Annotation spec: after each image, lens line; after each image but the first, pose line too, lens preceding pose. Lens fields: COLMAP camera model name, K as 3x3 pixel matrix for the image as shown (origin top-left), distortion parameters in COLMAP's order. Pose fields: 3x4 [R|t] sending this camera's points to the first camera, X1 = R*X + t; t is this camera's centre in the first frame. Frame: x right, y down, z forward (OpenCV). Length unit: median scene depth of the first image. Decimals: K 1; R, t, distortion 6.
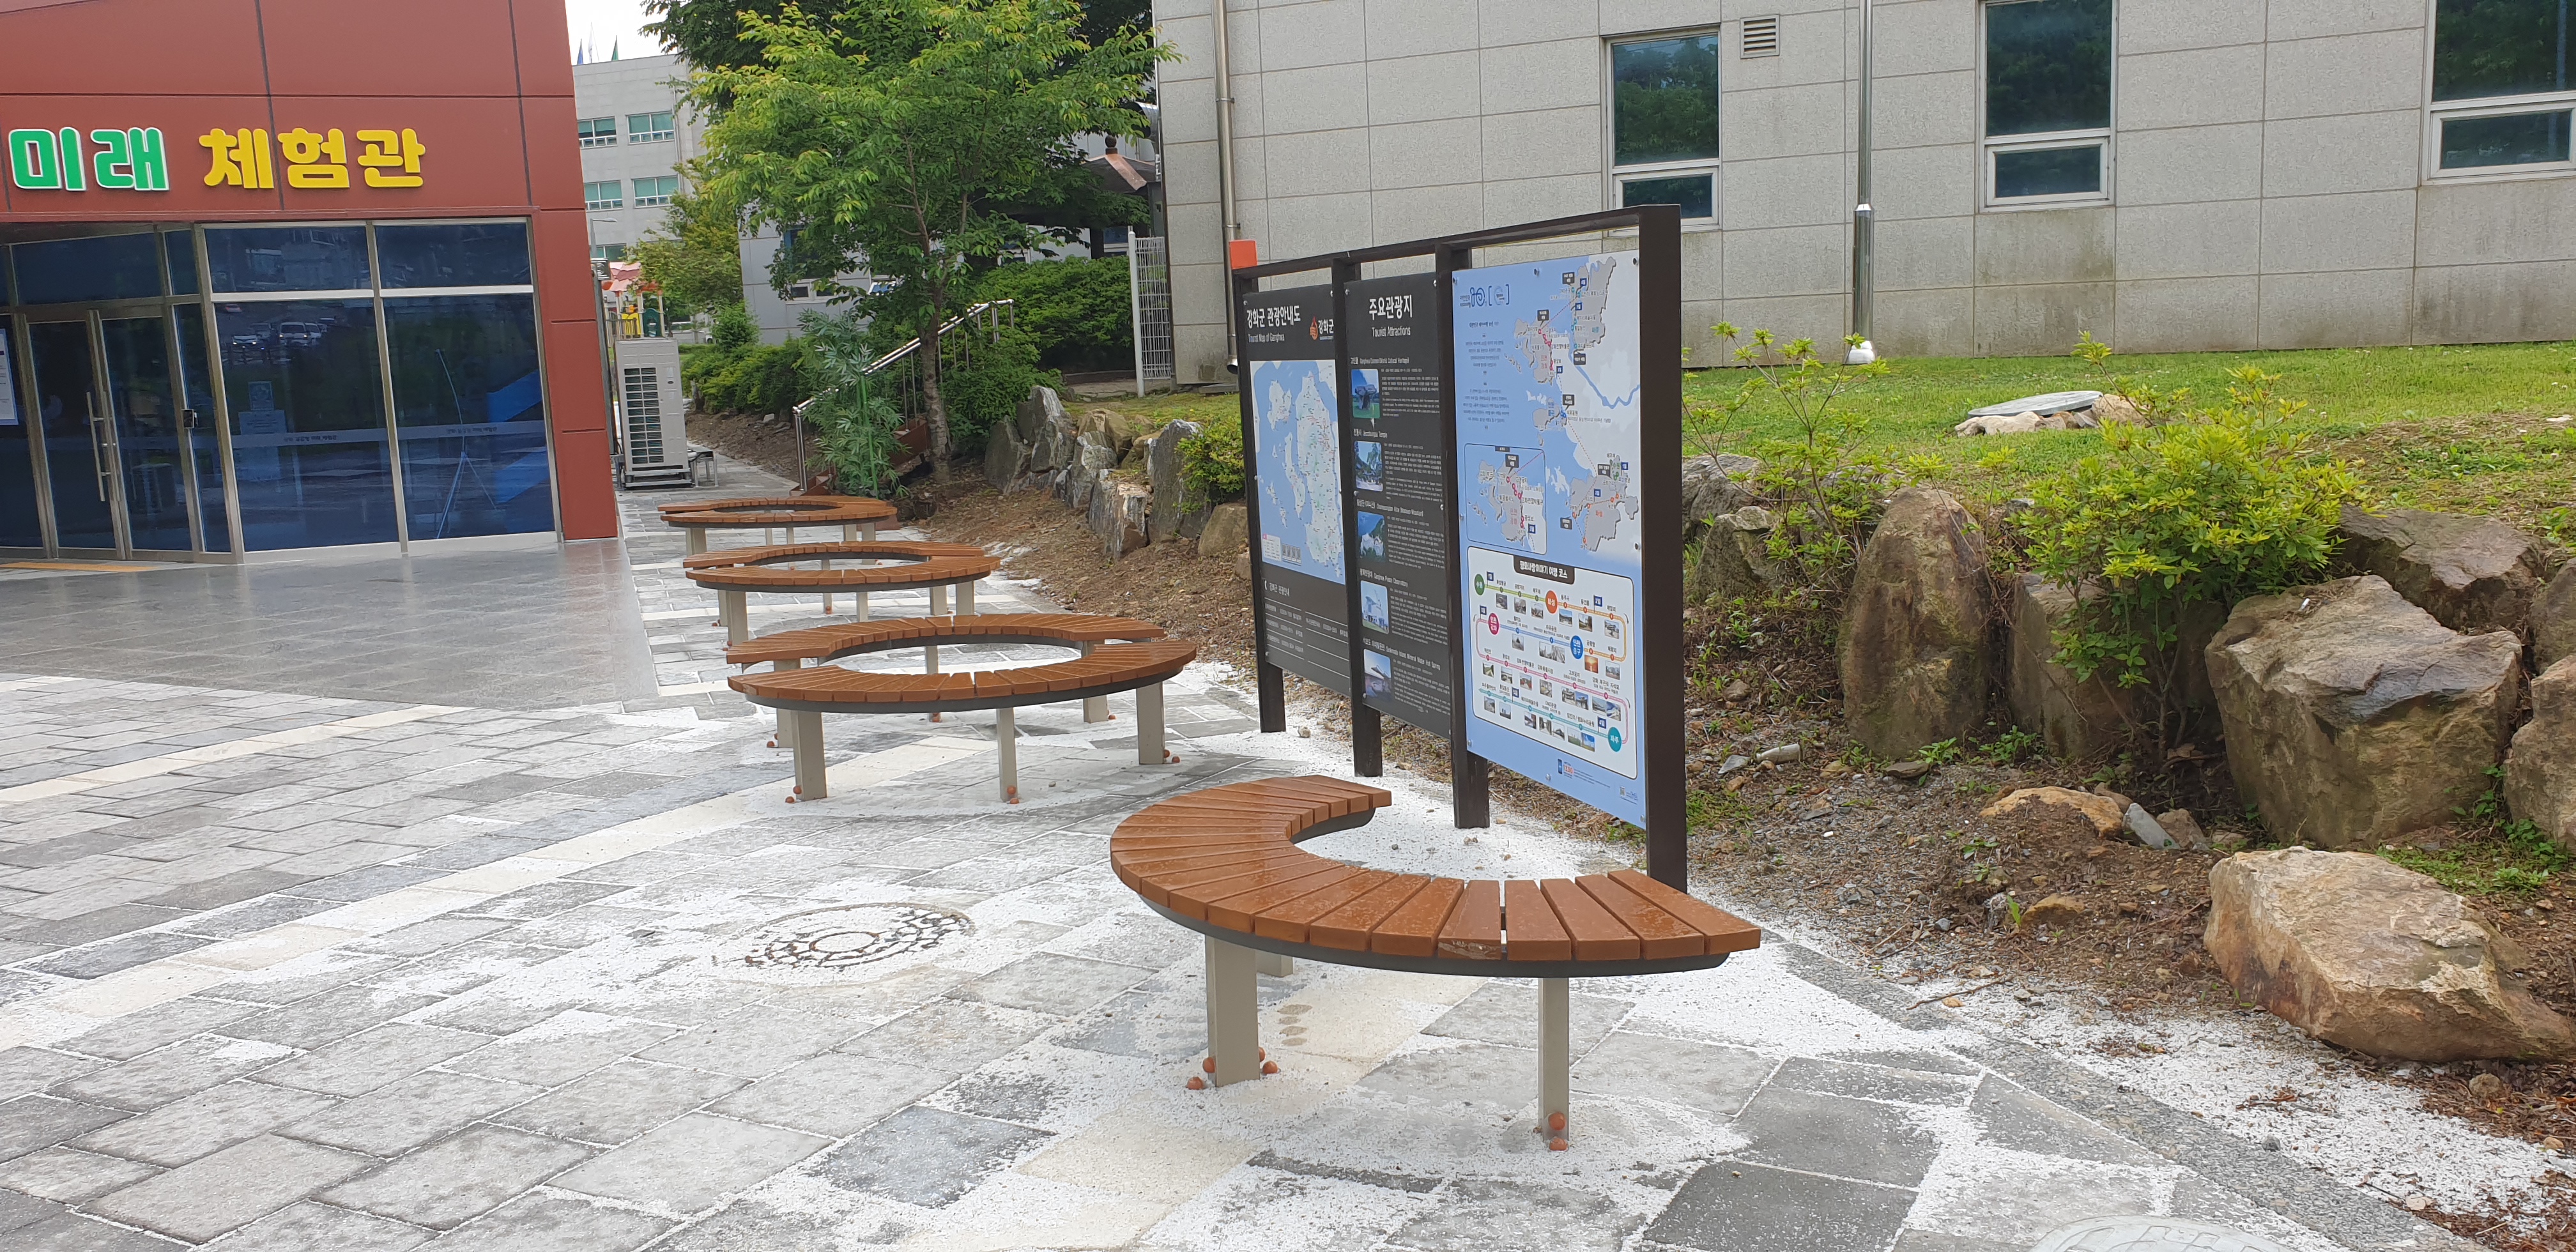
lens RADIAL K [[2017.4, 0, 1302.9], [0, 2017.4, 609.7], [0, 0, 1]] dist [0.055841, -0.044916]
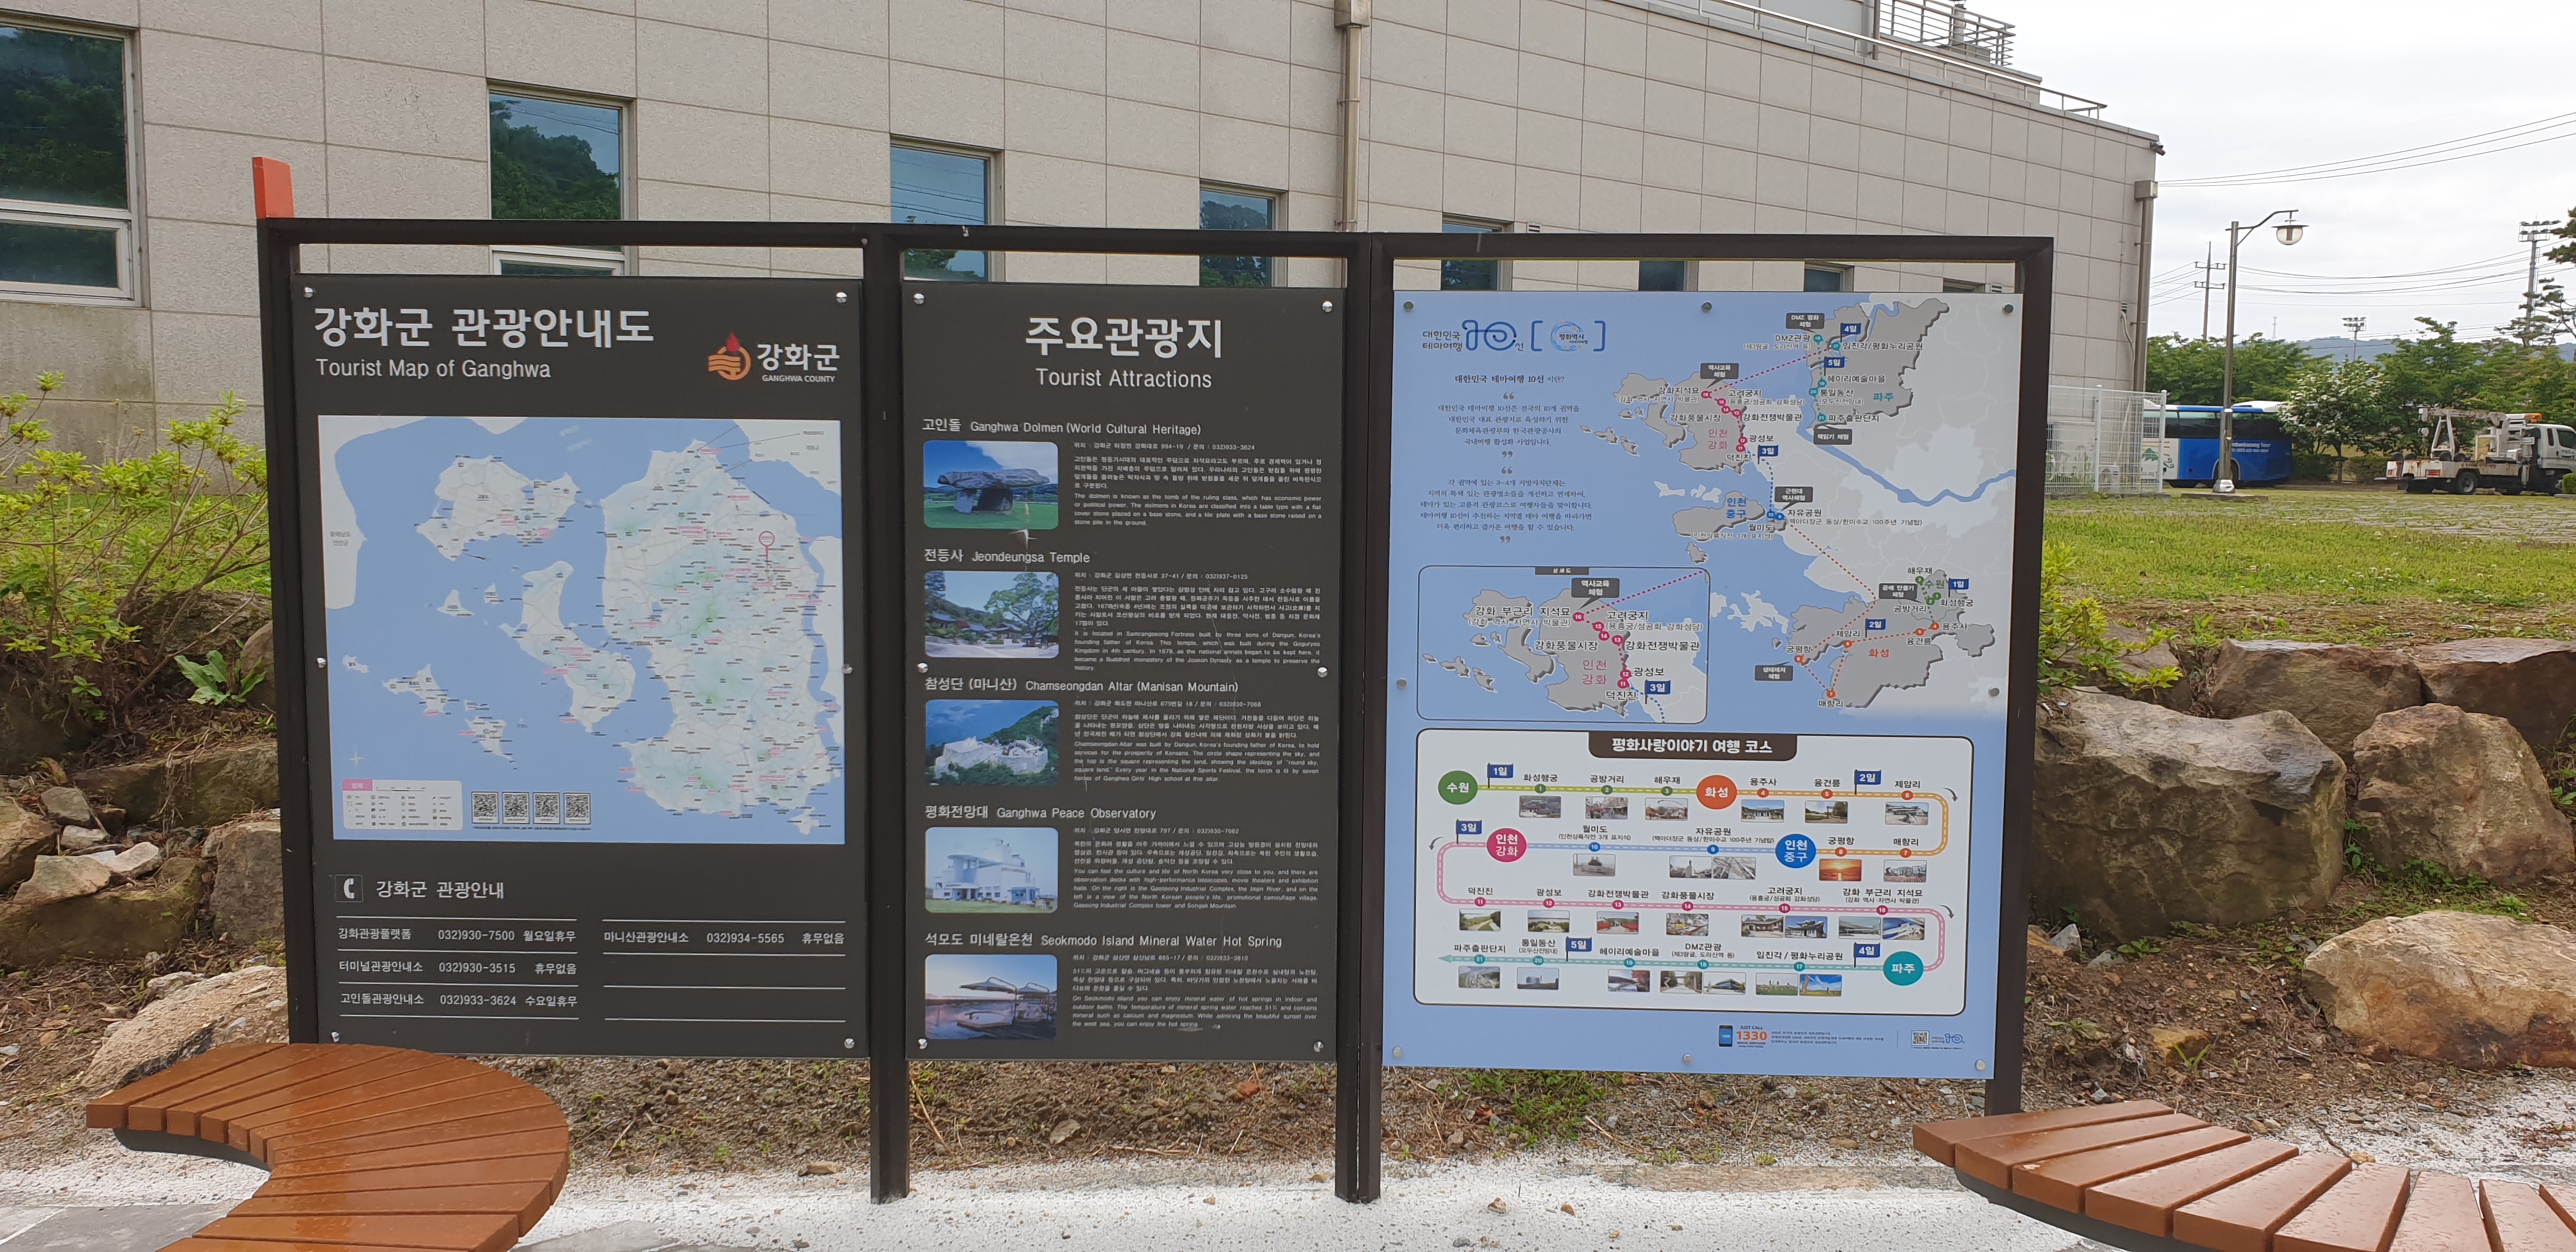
lens RADIAL K [[2017.4, 0, 1345.3], [0, 2017.4, 603.8], [0, 0, 1]] dist [0.055841, -0.044916]
pose [[0.339171, -0.018229, 0.940548, -0.198545], [0.101109, 0.994727, -0.017183, -0.024221], [-0.935275, 0.100926, 0.339226, 0.315281]]
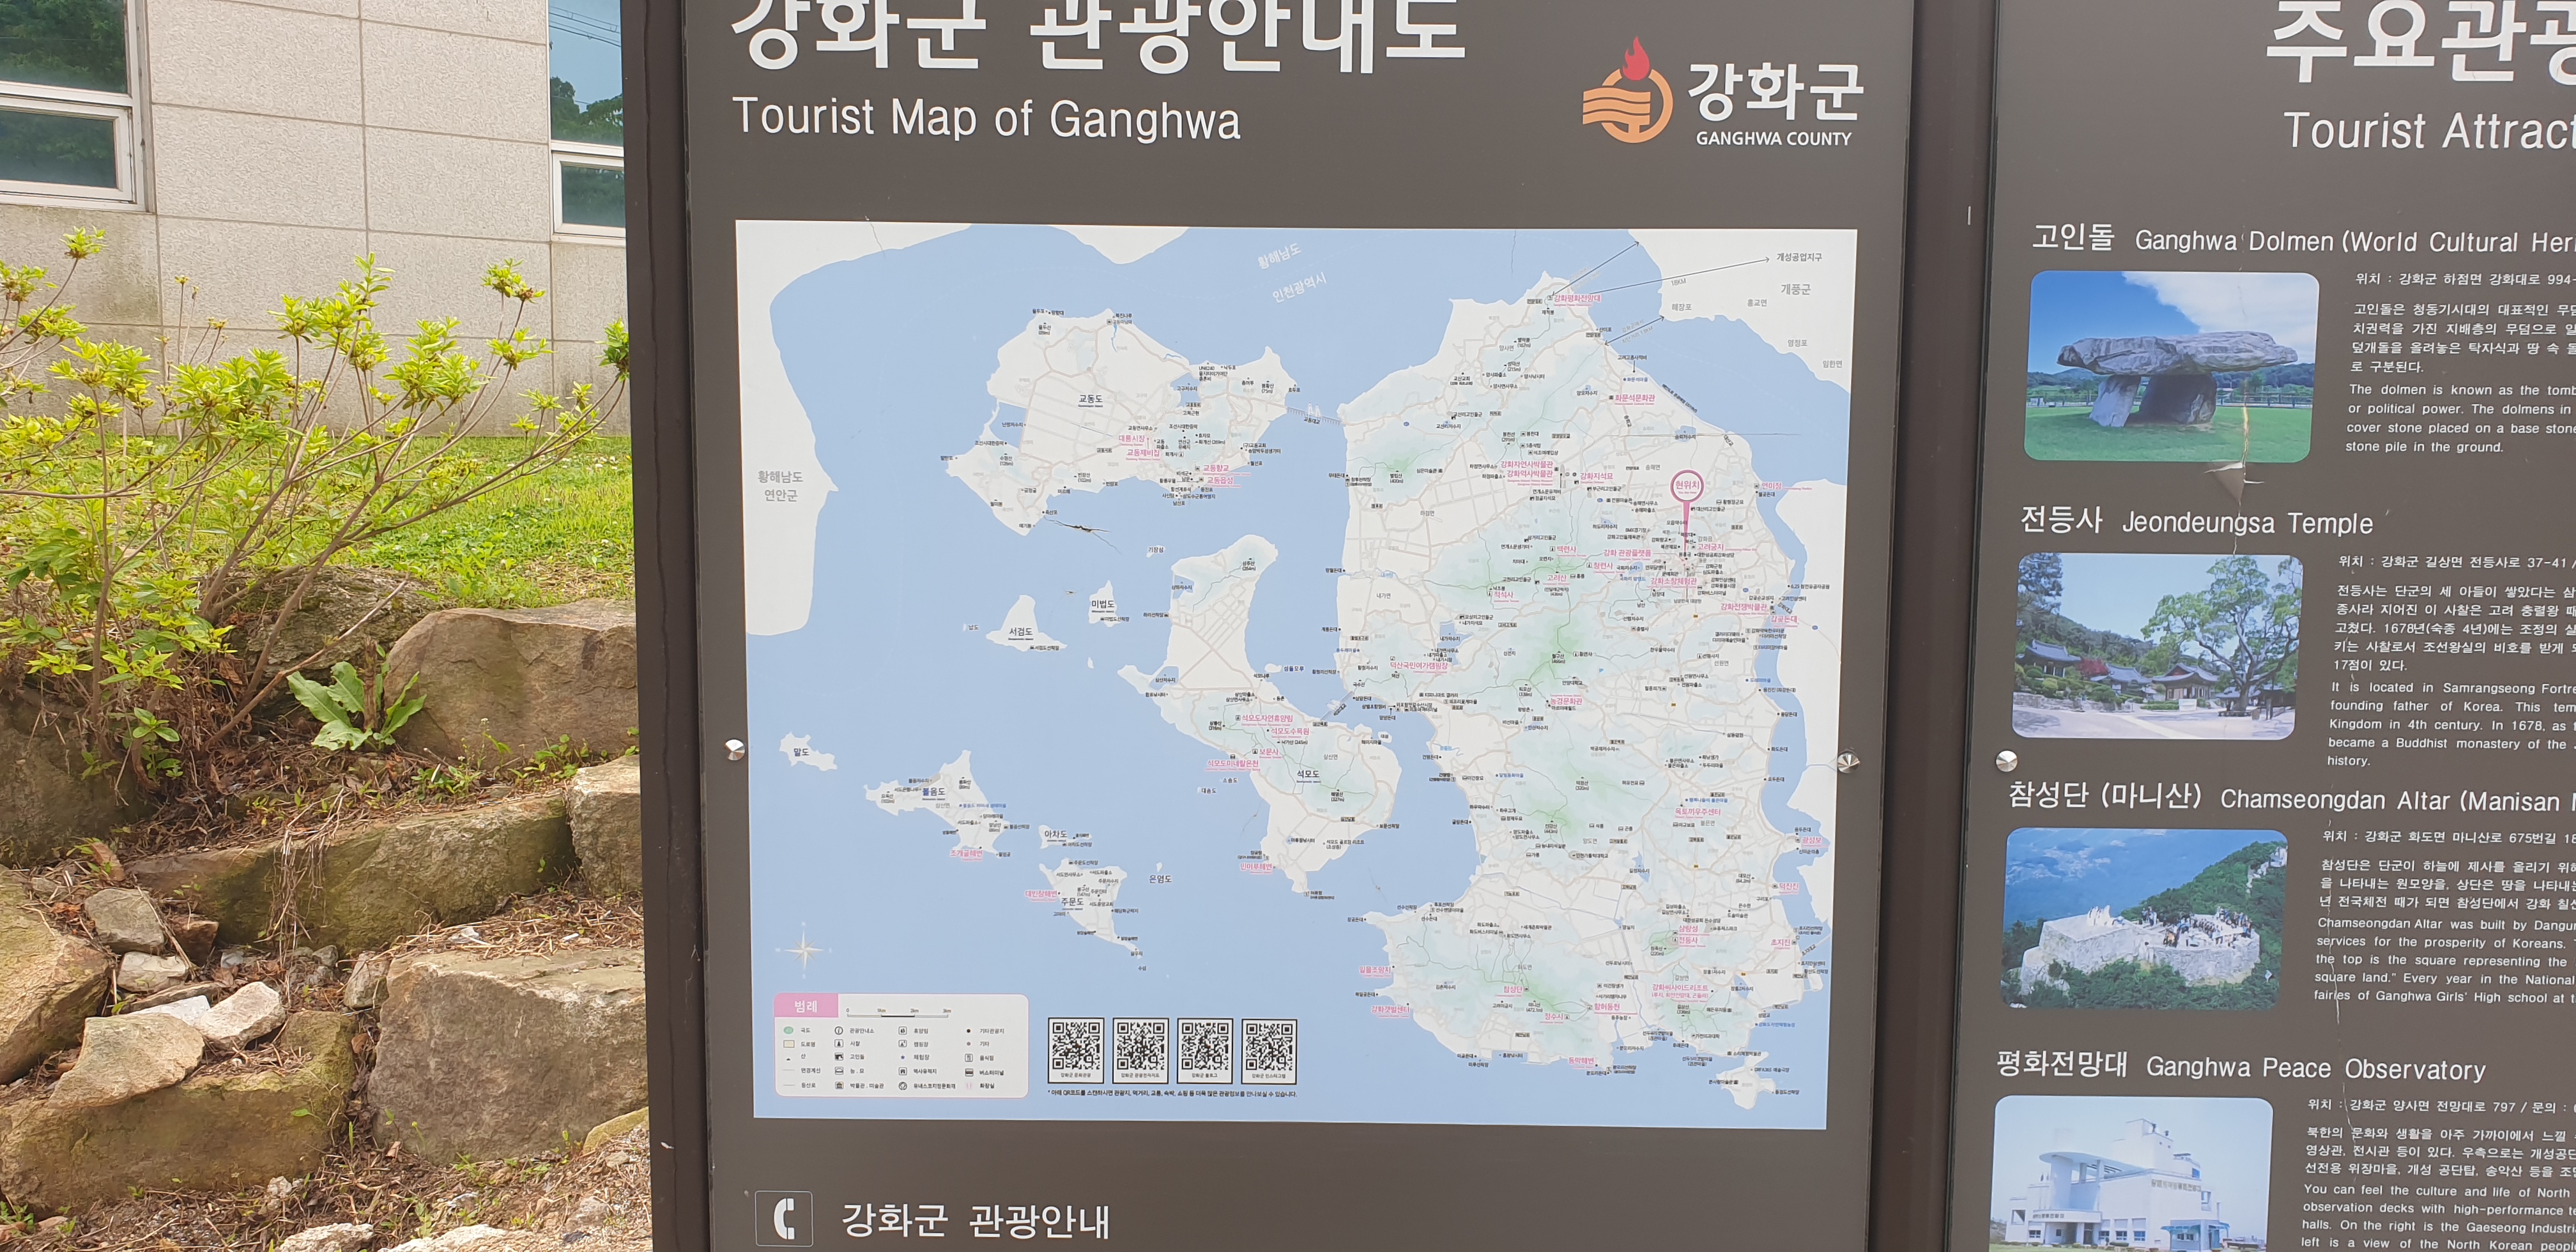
lens RADIAL K [[2017.4, 0, 1326.9], [0, 2017.4, 576.6], [0, 0, 1]] dist [0.055841, -0.044916]
pose [[0.333734, -0.030191, 0.942184, -0.107971], [0.102616, 0.994711, -0.004474, -0.039502], [-0.937065, 0.098176, 0.335067, 0.441864]]
